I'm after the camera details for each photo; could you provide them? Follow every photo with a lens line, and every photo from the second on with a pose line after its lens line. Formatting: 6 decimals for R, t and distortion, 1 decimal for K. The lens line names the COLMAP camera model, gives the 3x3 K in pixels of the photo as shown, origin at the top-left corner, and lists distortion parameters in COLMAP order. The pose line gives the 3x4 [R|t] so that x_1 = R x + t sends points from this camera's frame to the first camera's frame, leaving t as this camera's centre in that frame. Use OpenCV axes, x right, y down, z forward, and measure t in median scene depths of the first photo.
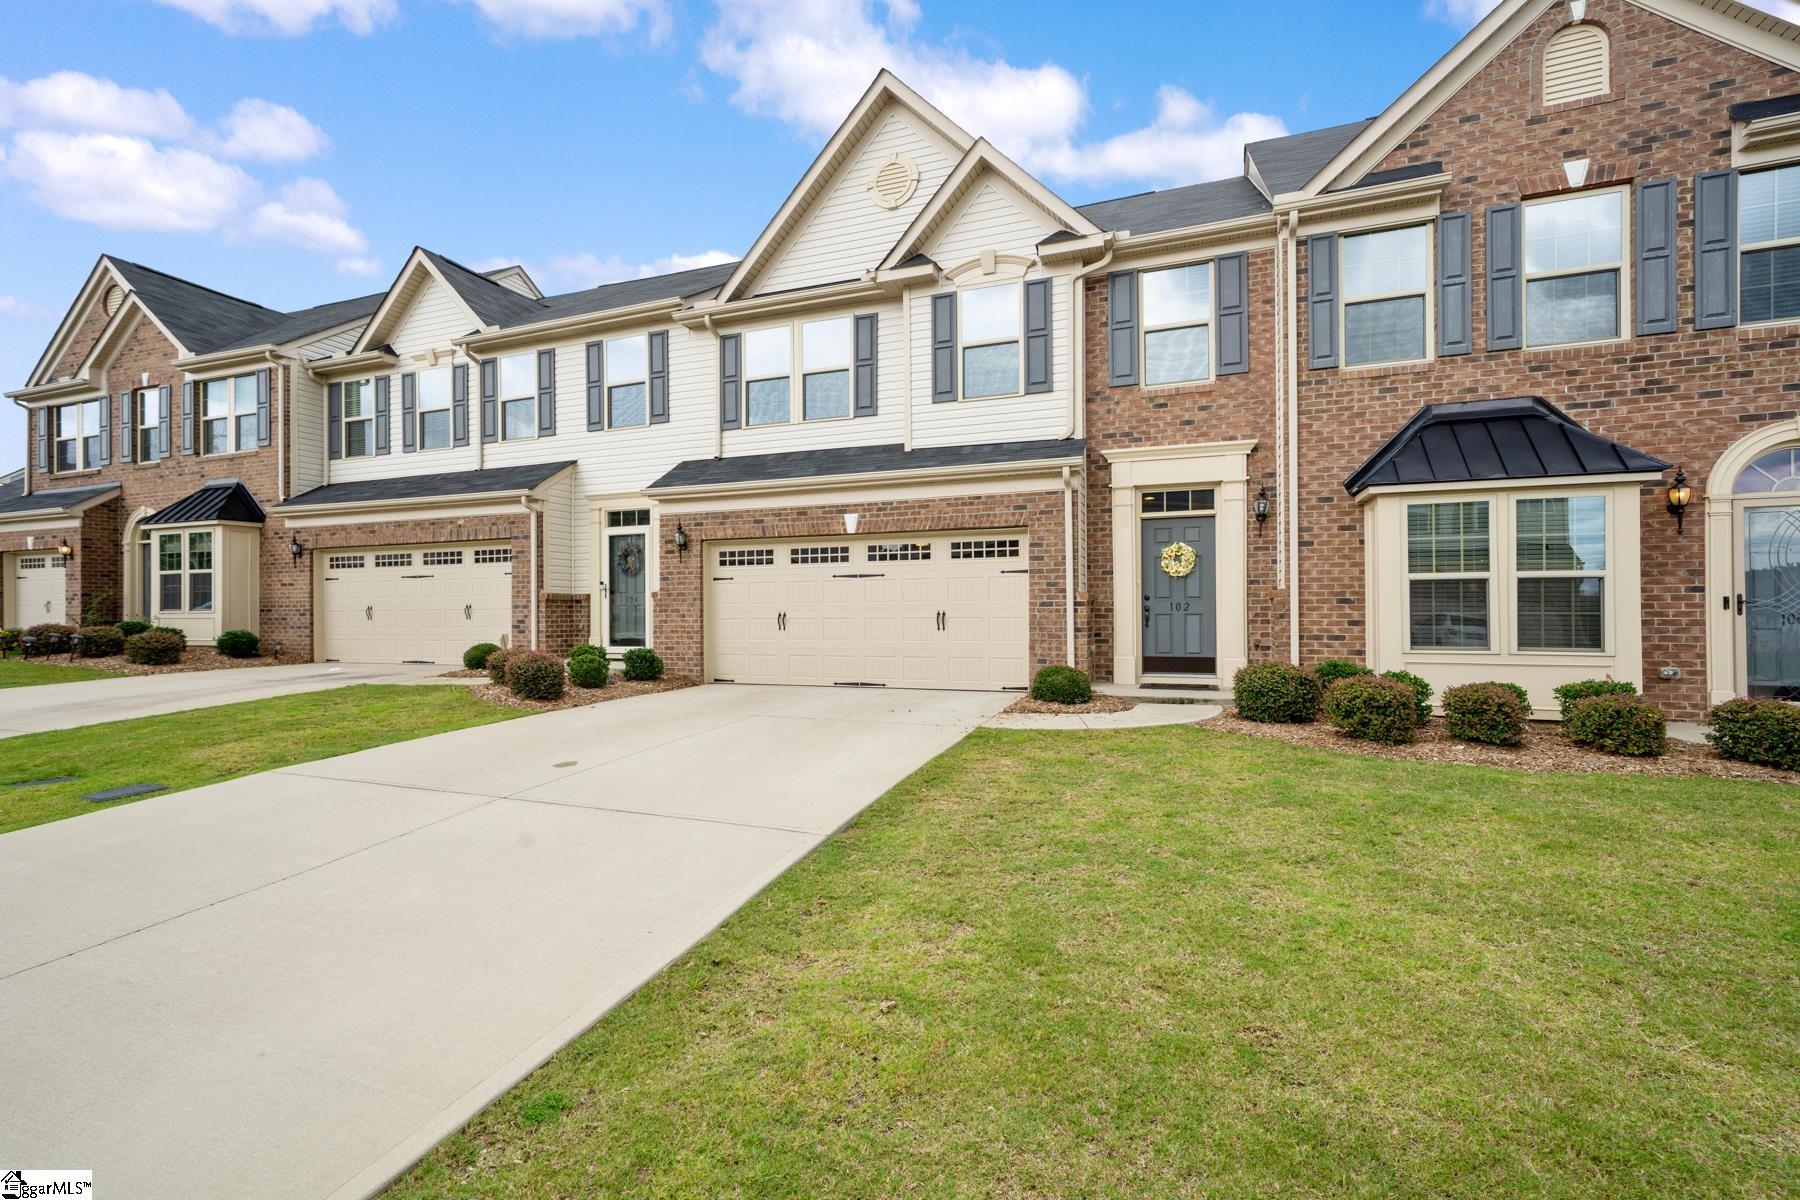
lens RADIAL K [[839.1, 0, 845.7], [0, 839.1, 626.5], [0, 0, 1]] dist [0.000012, 0.004739]
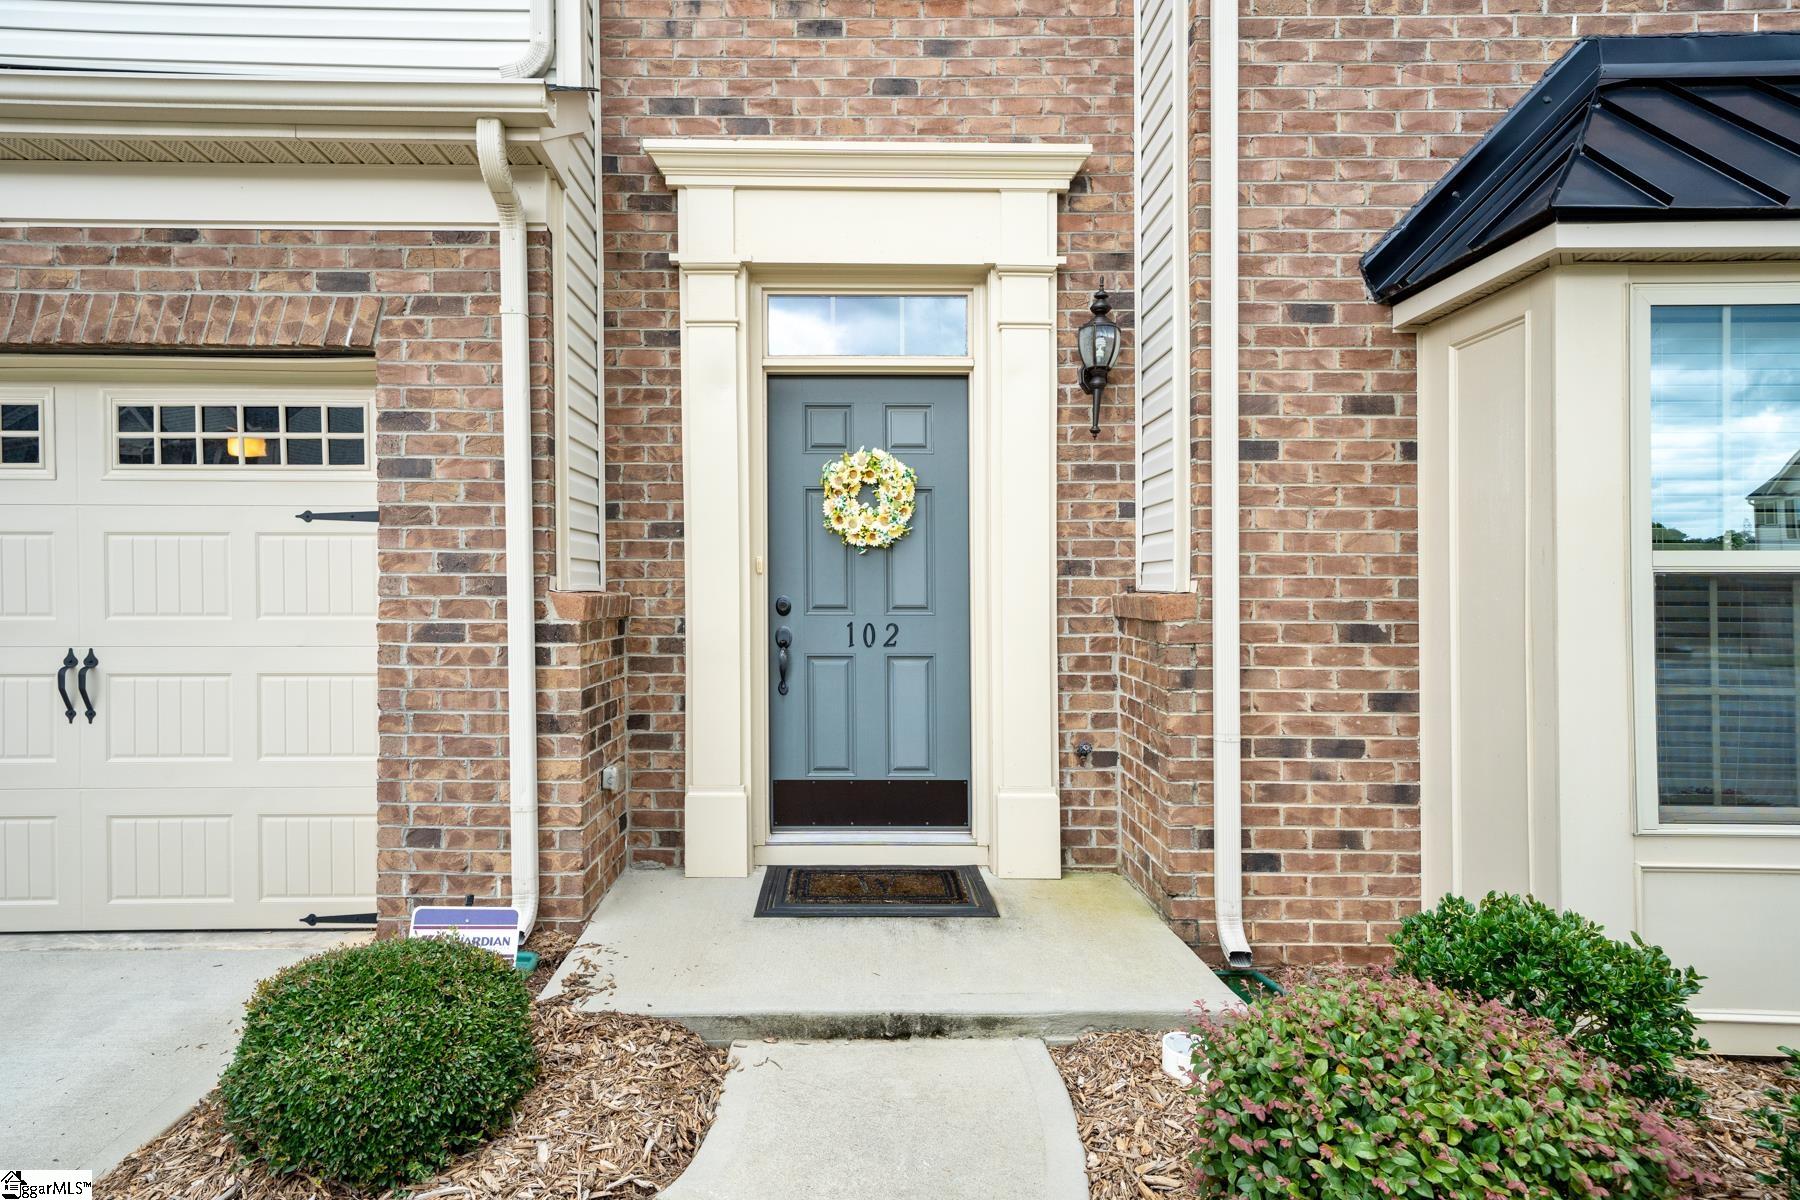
lens RADIAL K [[904.0, 0, 884.1], [0, 904.0, 586.2], [0, 0, 1]] dist [0.015856, 0.000063]
pose [[0.906635, 0.007644, 0.421846, 0.250002], [0.001270, 0.999782, -0.020847, -0.036512], [-0.421913, 0.019436, 0.906428, 0.673418]]
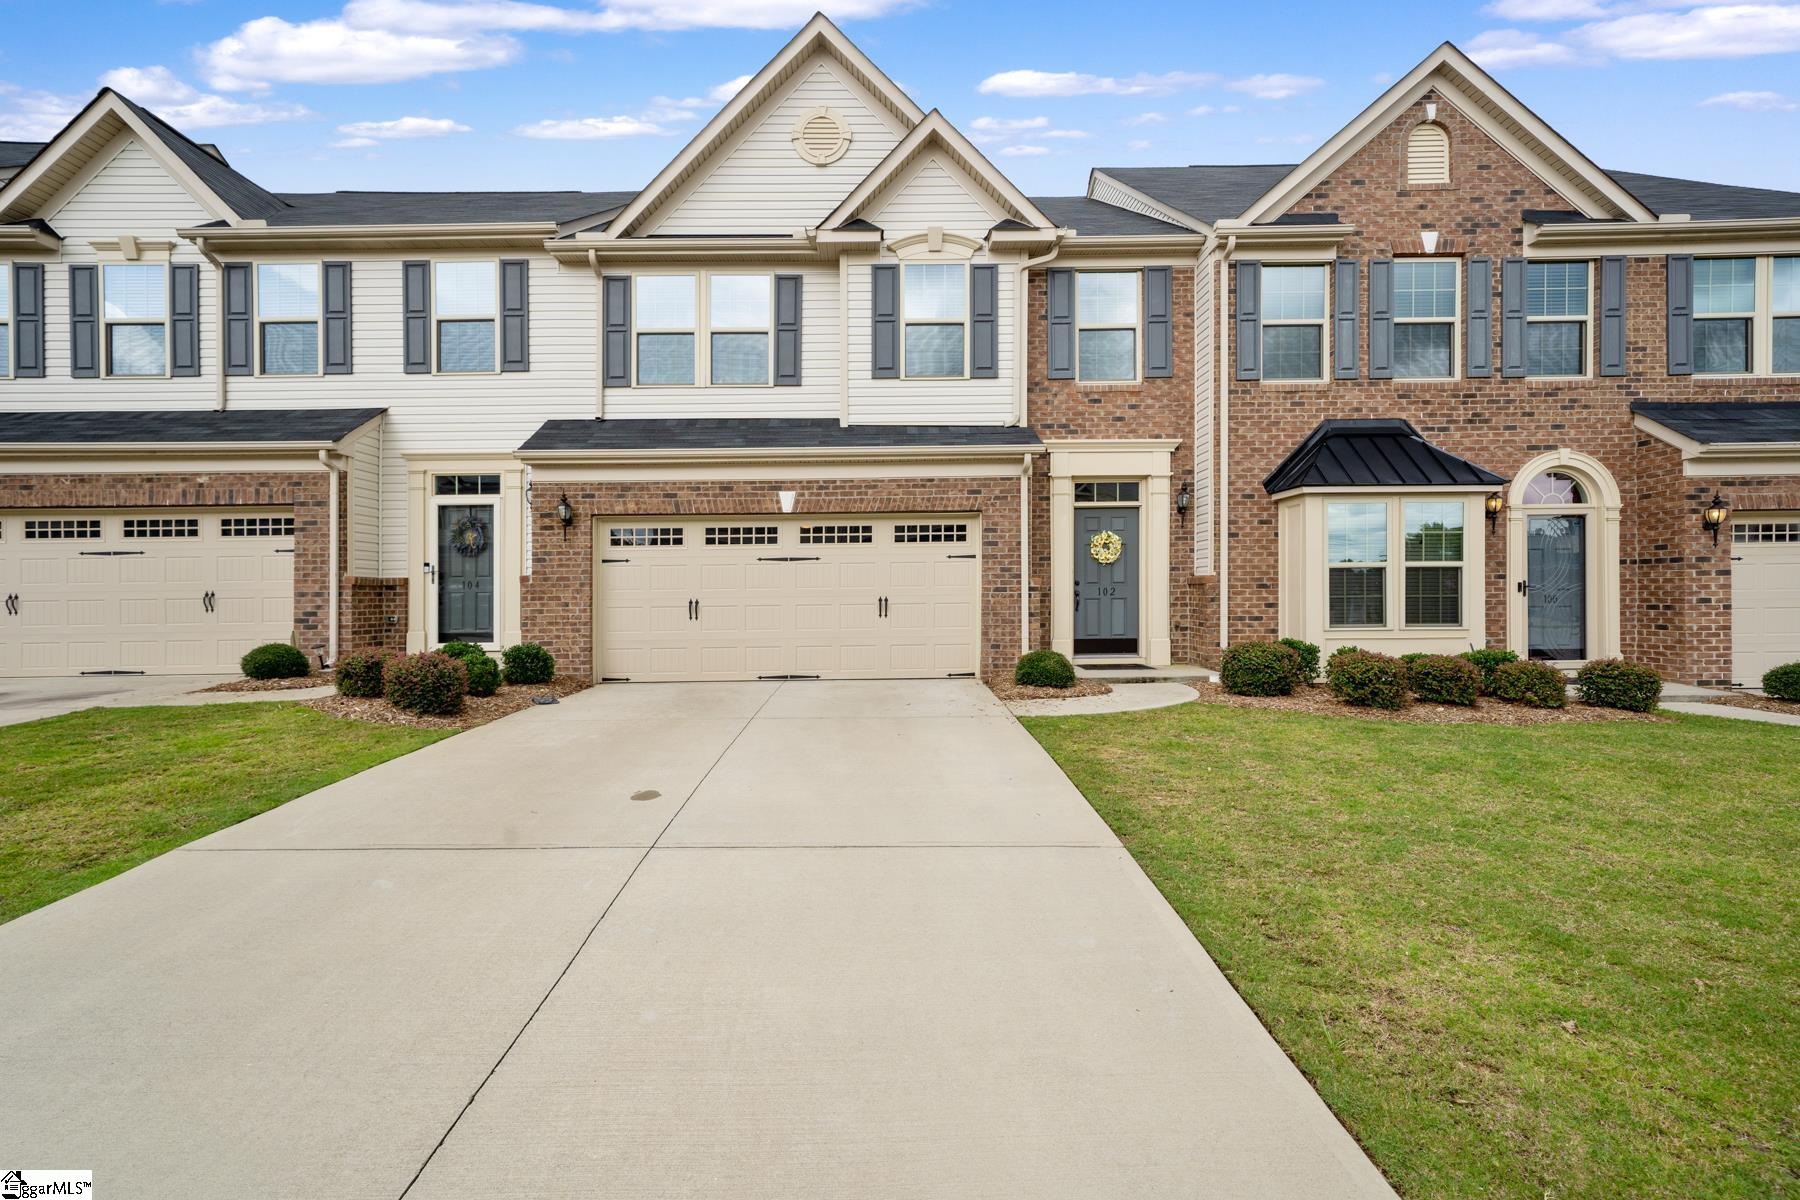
lens RADIAL K [[839.1, 0, 845.7], [0, 839.1, 626.5], [0, 0, 1]] dist [0.000012, 0.004739]
pose [[0.922688, -0.018525, 0.385102, -0.325953], [0.012540, 0.999759, 0.018046, -0.002868], [-0.385343, -0.011822, 0.922698, 0.145326]]
